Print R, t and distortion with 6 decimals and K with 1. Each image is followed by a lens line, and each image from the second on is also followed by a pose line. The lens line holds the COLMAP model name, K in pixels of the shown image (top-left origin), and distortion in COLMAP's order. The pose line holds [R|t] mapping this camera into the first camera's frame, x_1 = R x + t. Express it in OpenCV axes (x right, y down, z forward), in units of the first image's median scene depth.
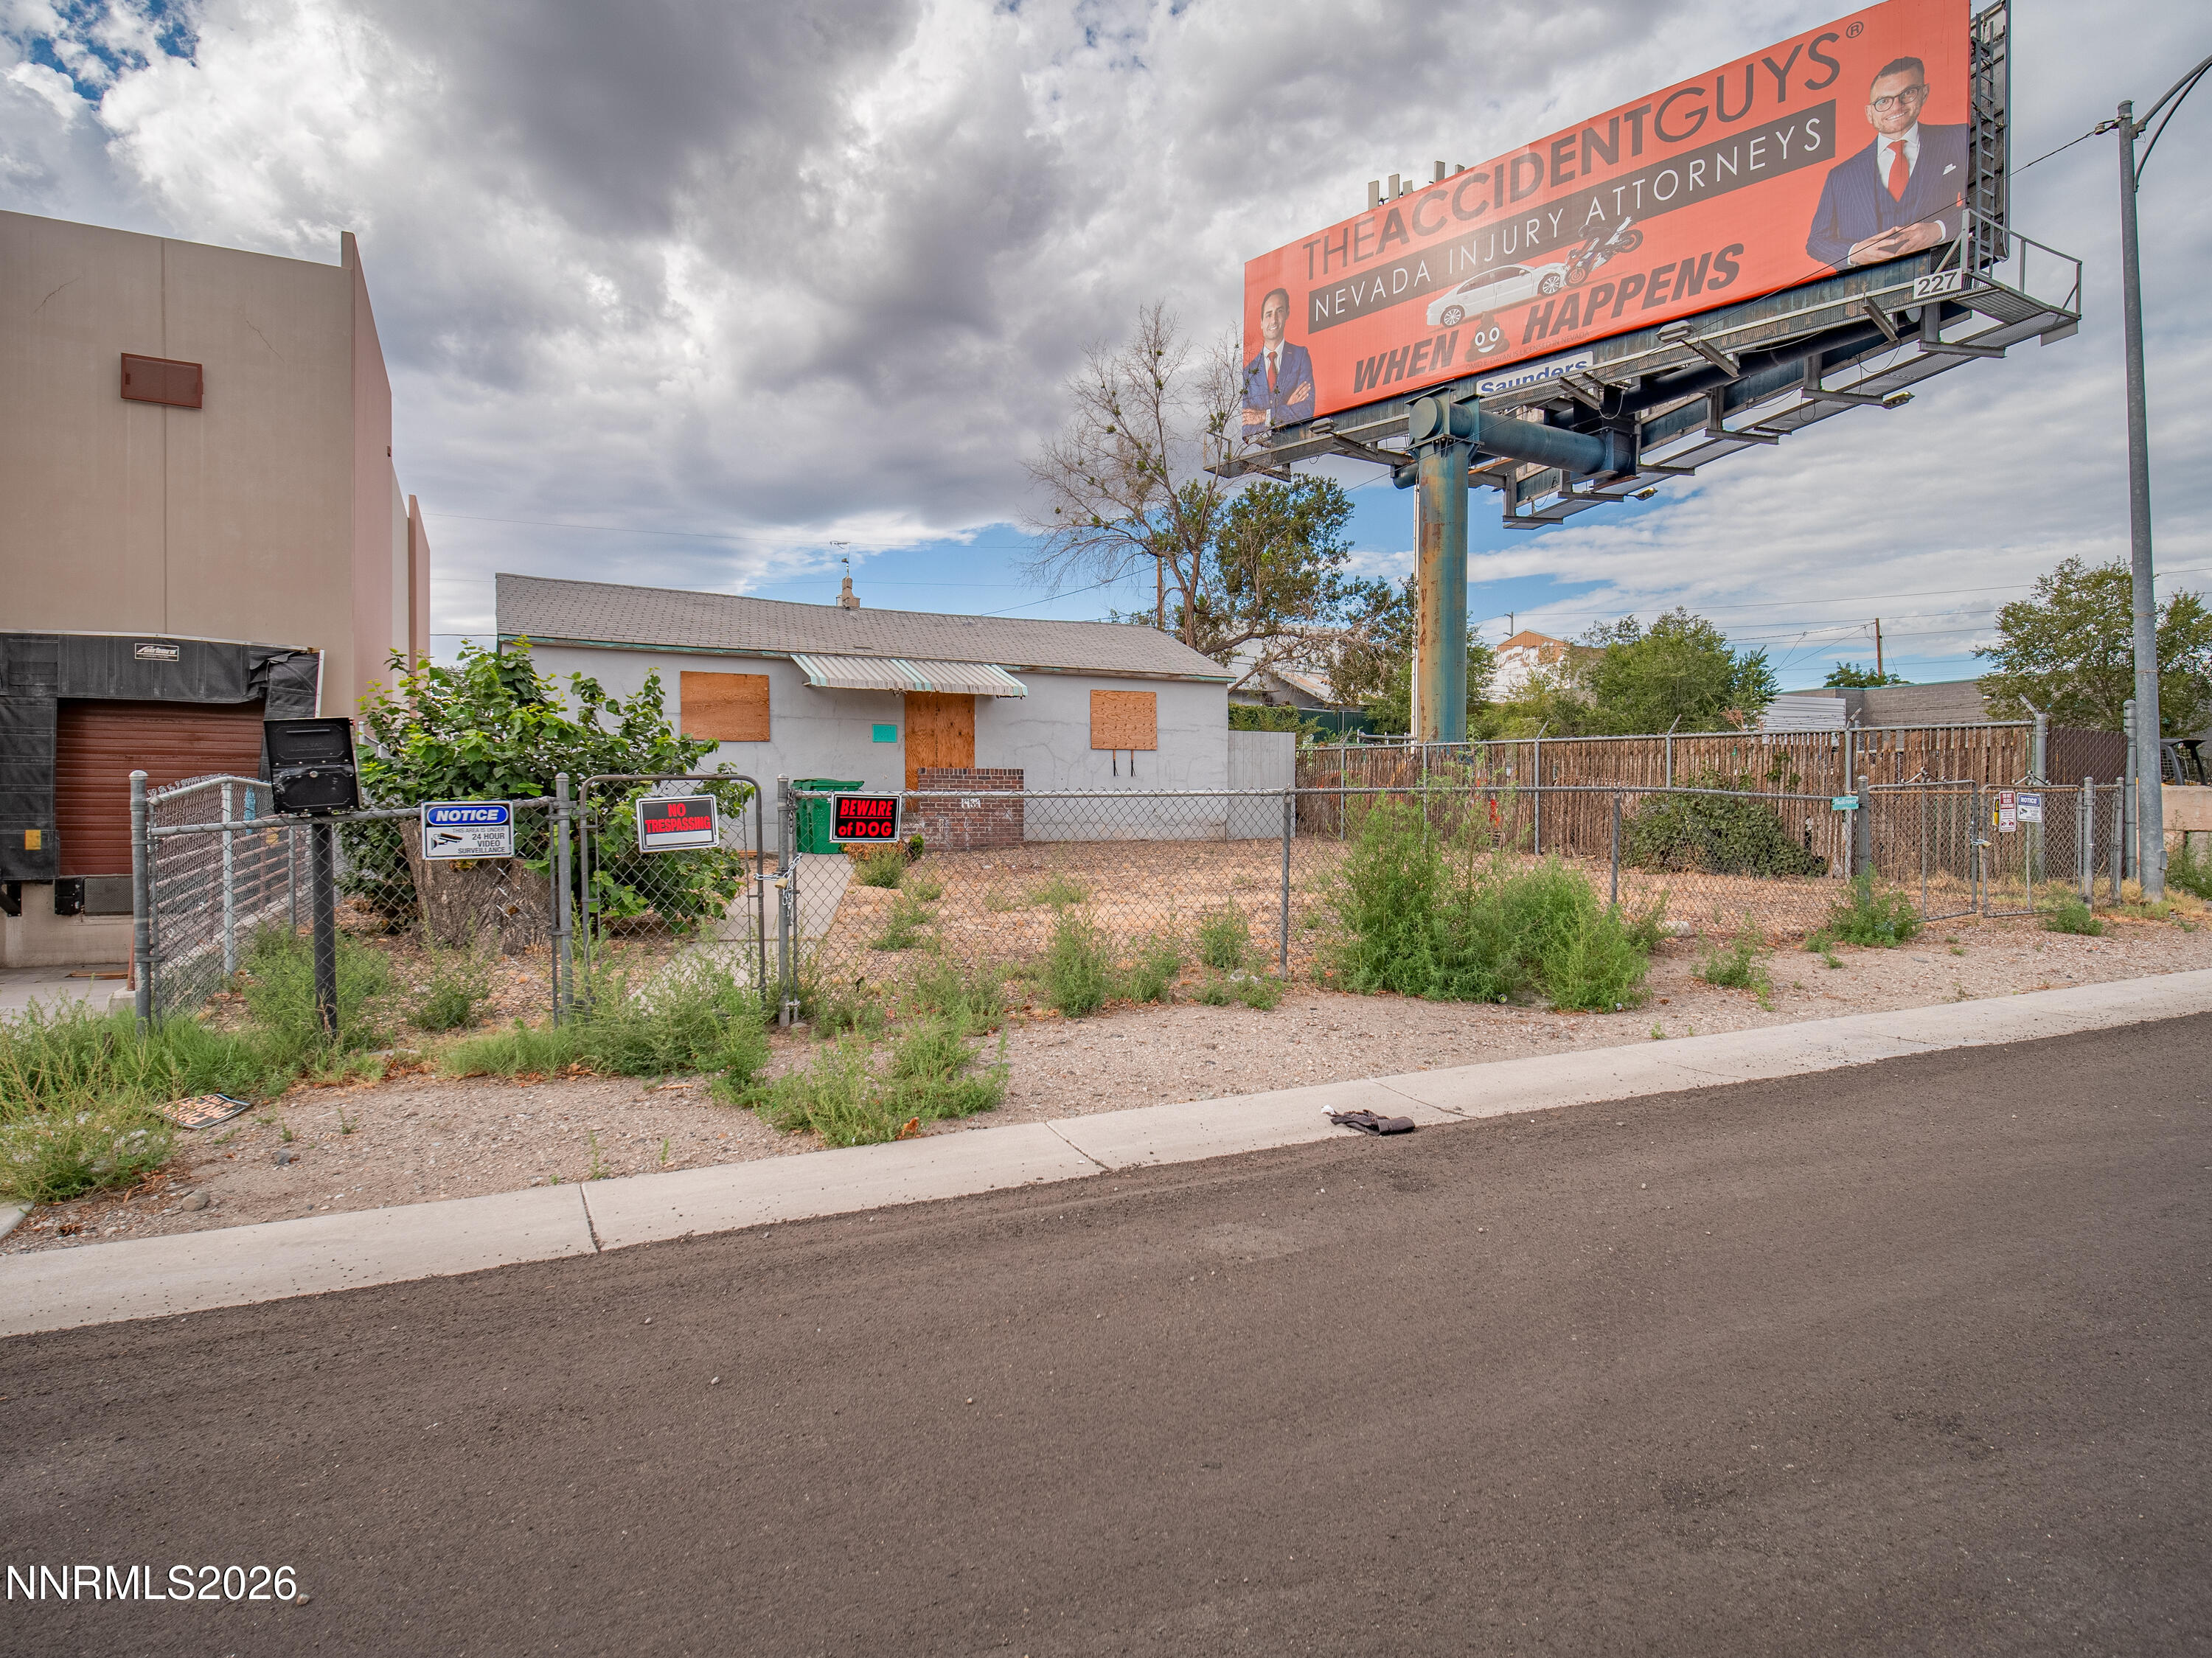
lens RADIAL K [[1200.4, 0, 1075.6], [0, 1200.4, 823.9], [0, 0, 1]] dist [-0.005176, -0.002850]
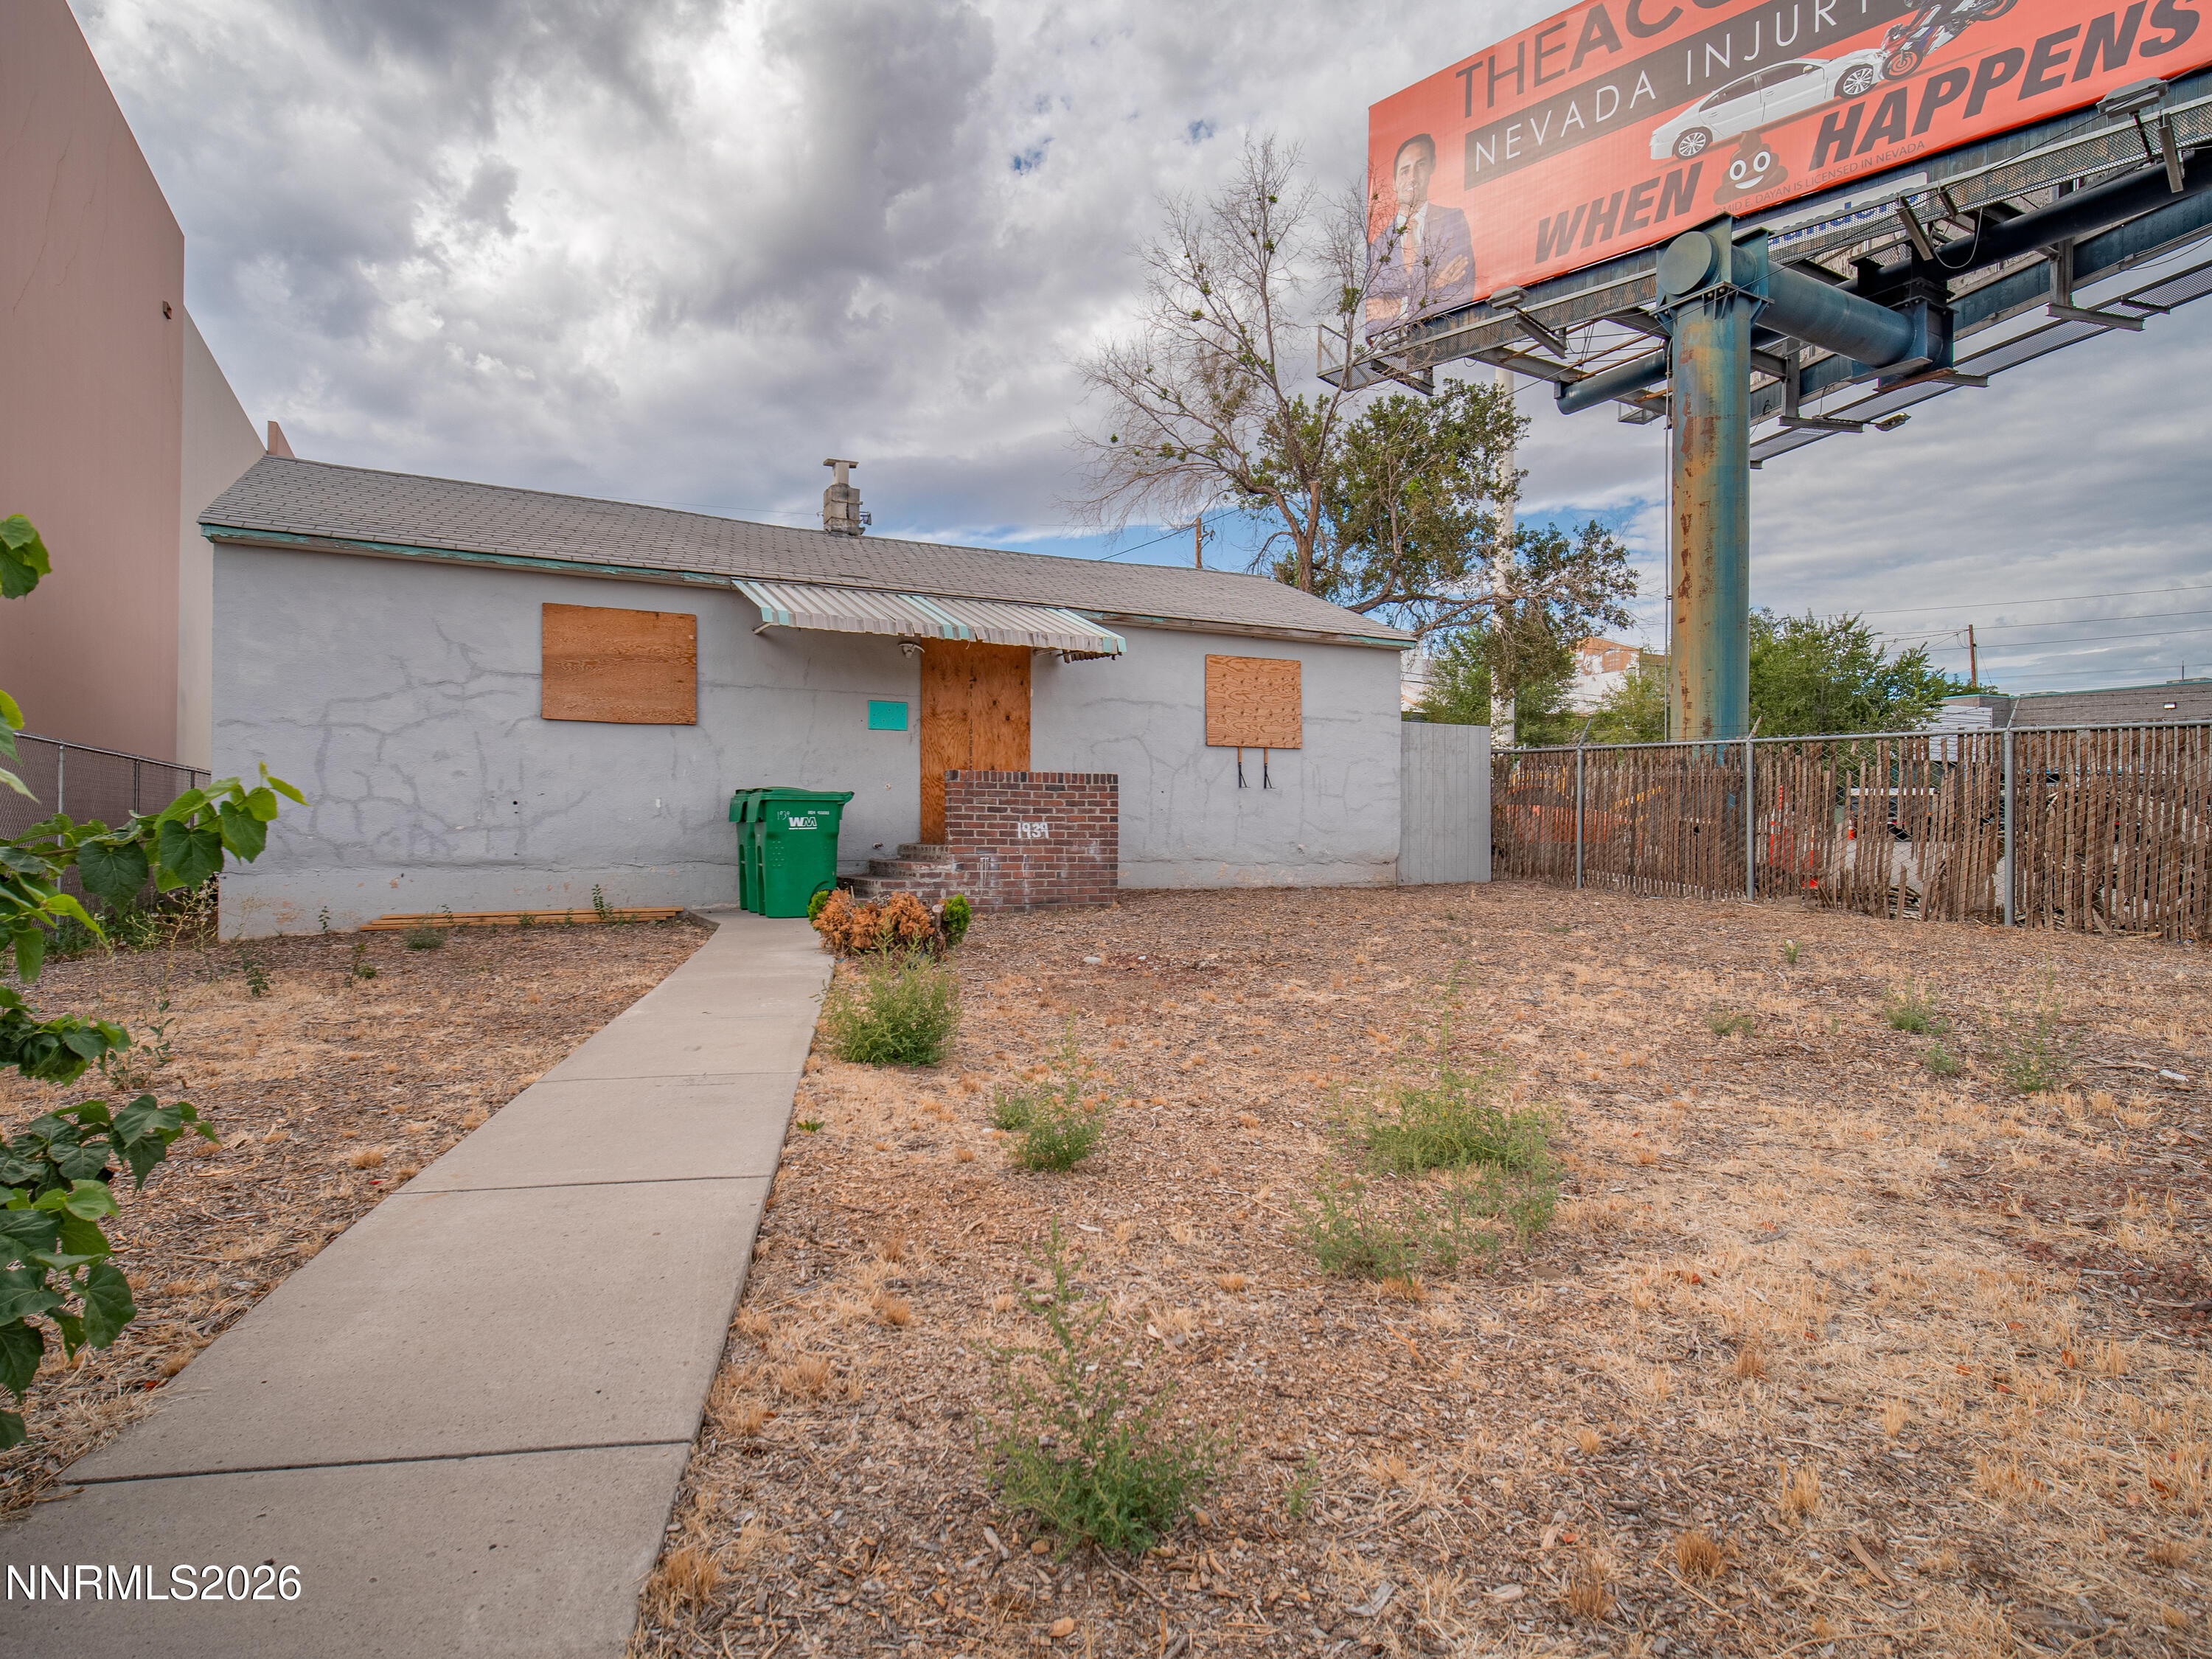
lens RADIAL K [[1200.5, 0, 1075.6], [0, 1200.5, 824.4], [0, 0, 1]] dist [-0.005176, -0.002850]
pose [[0.999945, 0.006144, 0.008491, -0.055487], [-0.006024, 0.999884, -0.013979, -0.009345], [-0.008576, 0.013927, 0.999866, 0.314860]]
